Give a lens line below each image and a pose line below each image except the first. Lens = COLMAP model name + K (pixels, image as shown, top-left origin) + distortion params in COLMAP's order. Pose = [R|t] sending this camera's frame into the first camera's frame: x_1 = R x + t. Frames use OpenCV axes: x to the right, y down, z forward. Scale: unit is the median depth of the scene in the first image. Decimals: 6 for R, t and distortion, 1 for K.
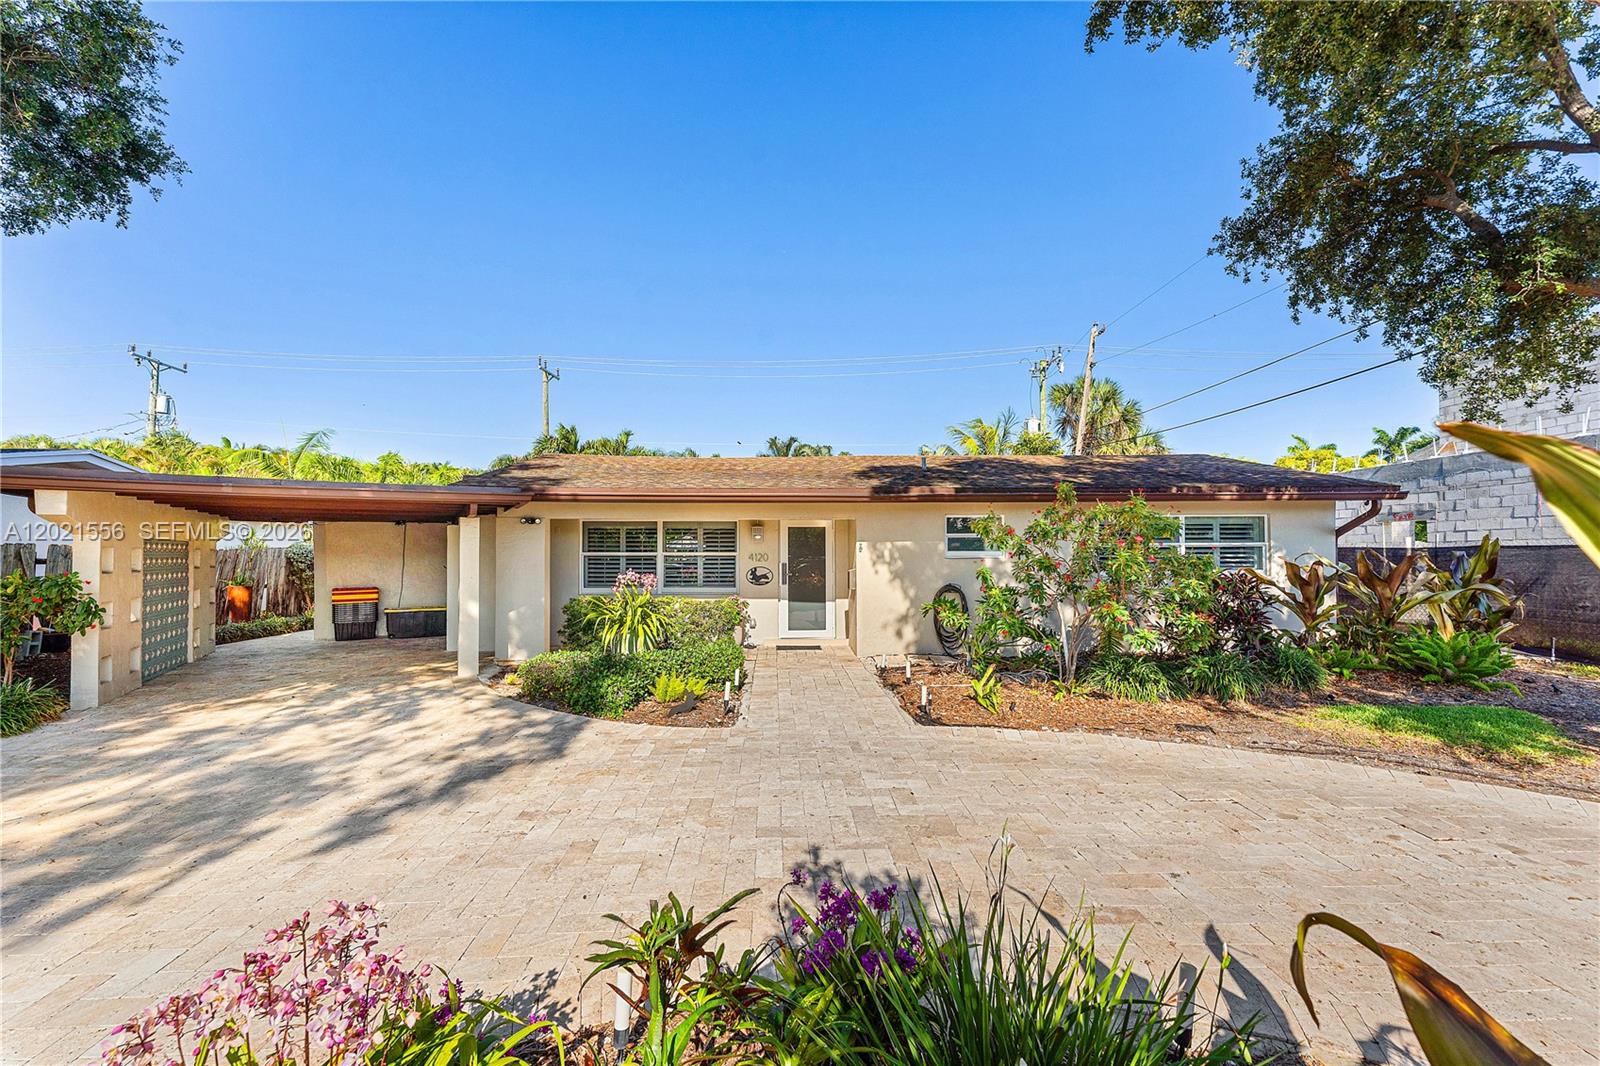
lens RADIAL K [[649.6, 0, 802.7], [0, 649.6, 534.4], [0, 0, 1]] dist [-0.003830, 0.000712]
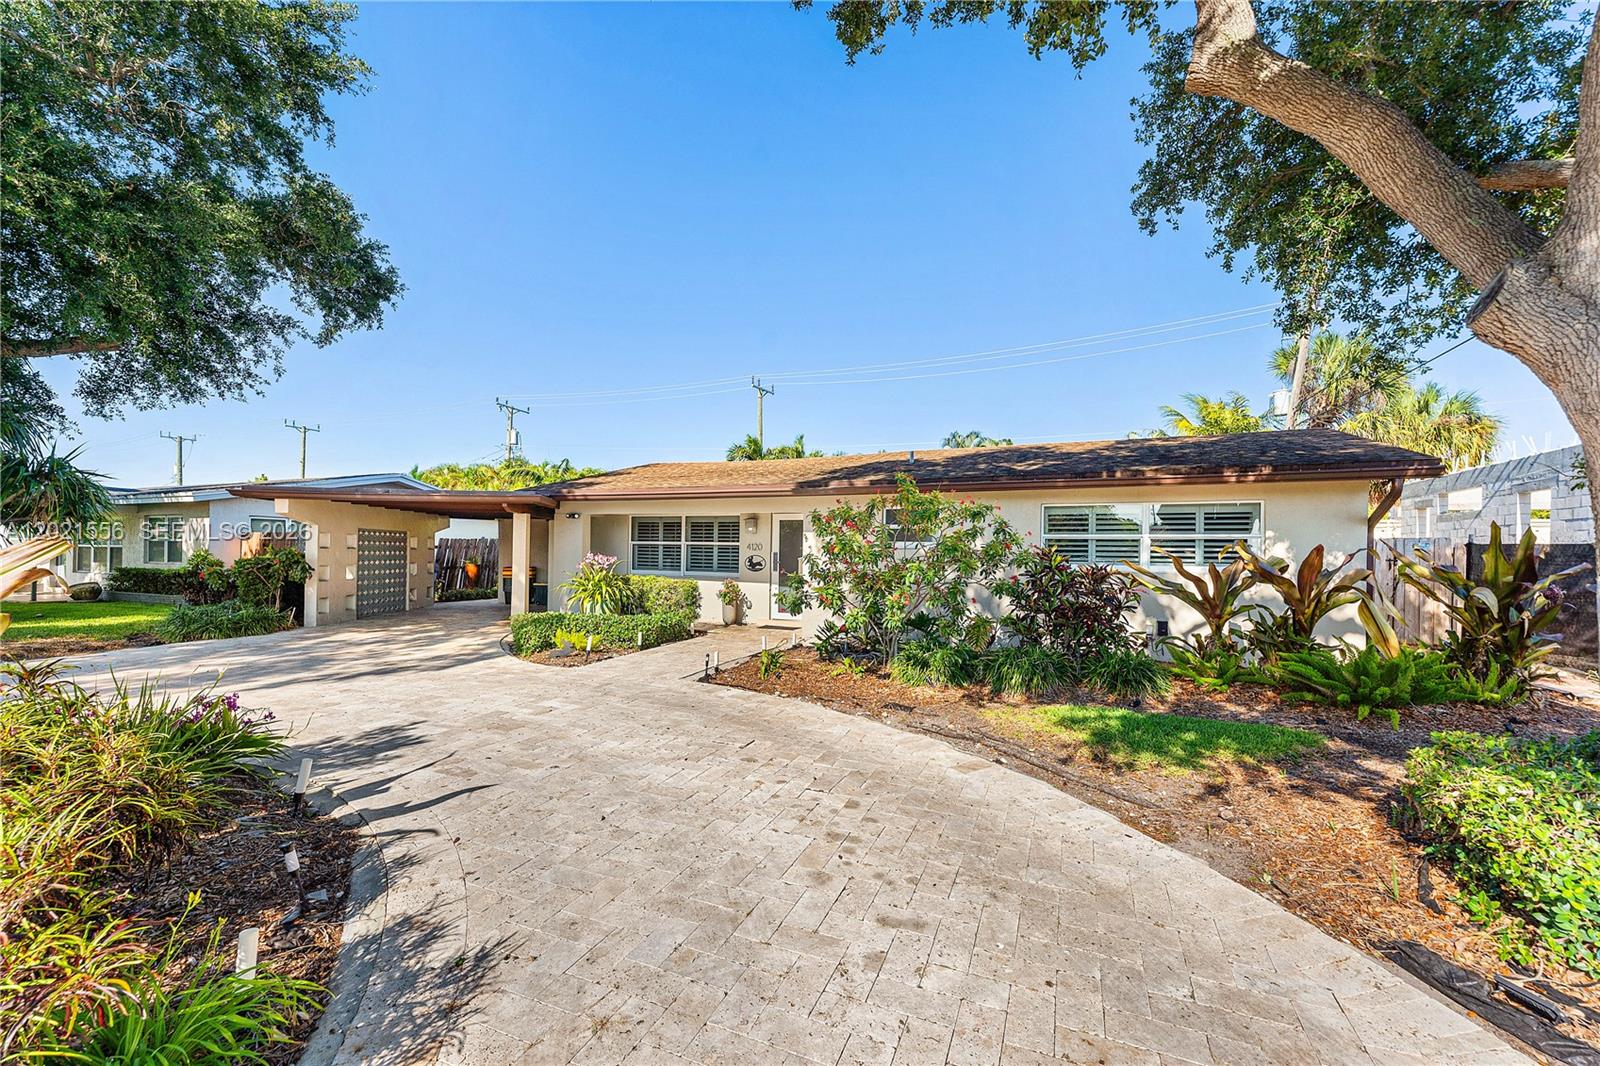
lens RADIAL K [[649.6, 0, 802.0], [0, 649.6, 539.3], [0, 0, 1]] dist [-0.003830, 0.000712]
pose [[0.907506, 0.006353, -0.419991, 0.530512], [-0.003720, 0.999968, 0.007089, 0.014771], [0.420023, -0.004871, 0.907501, -0.001169]]
